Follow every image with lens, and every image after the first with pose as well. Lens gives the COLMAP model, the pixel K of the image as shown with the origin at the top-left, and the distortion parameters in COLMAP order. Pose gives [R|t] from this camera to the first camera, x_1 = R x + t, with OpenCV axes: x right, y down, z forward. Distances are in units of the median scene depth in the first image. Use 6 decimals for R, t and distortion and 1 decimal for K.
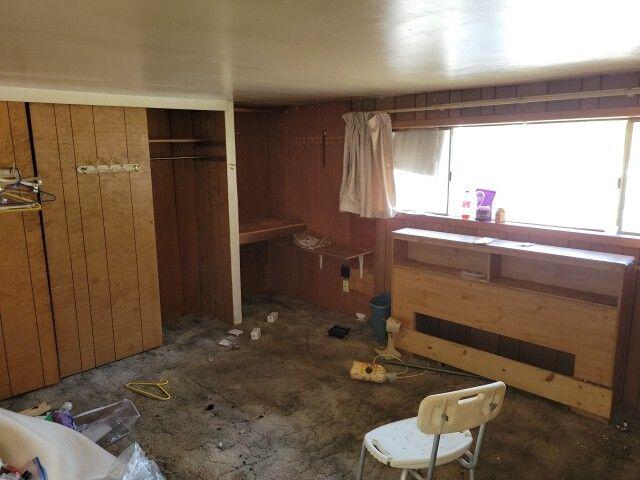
lens RADIAL K [[482.4, 0, 314.0], [0, 482.4, 238.0], [0, 0, 1]] dist [0.064124, -0.049909]
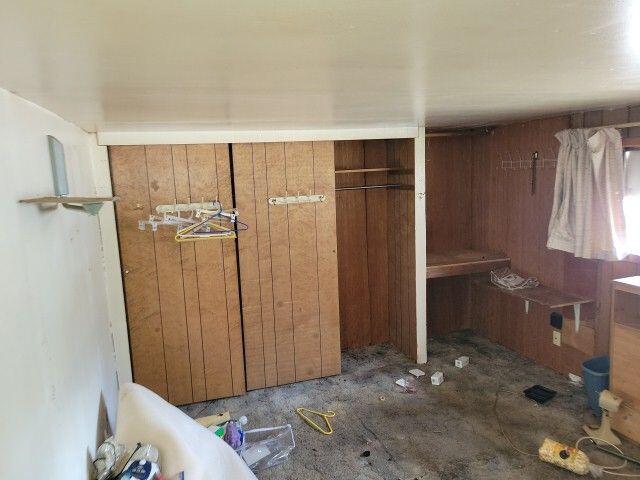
lens RADIAL K [[482.4, 0, 322.3], [0, 482.4, 240.4], [0, 0, 1]] dist [0.064124, -0.049909]
pose [[0.890881, 0.042235, -0.452269, 0.097675], [-0.057927, 0.998102, -0.020898, -0.032238], [0.450528, 0.044816, 0.891637, 0.083730]]
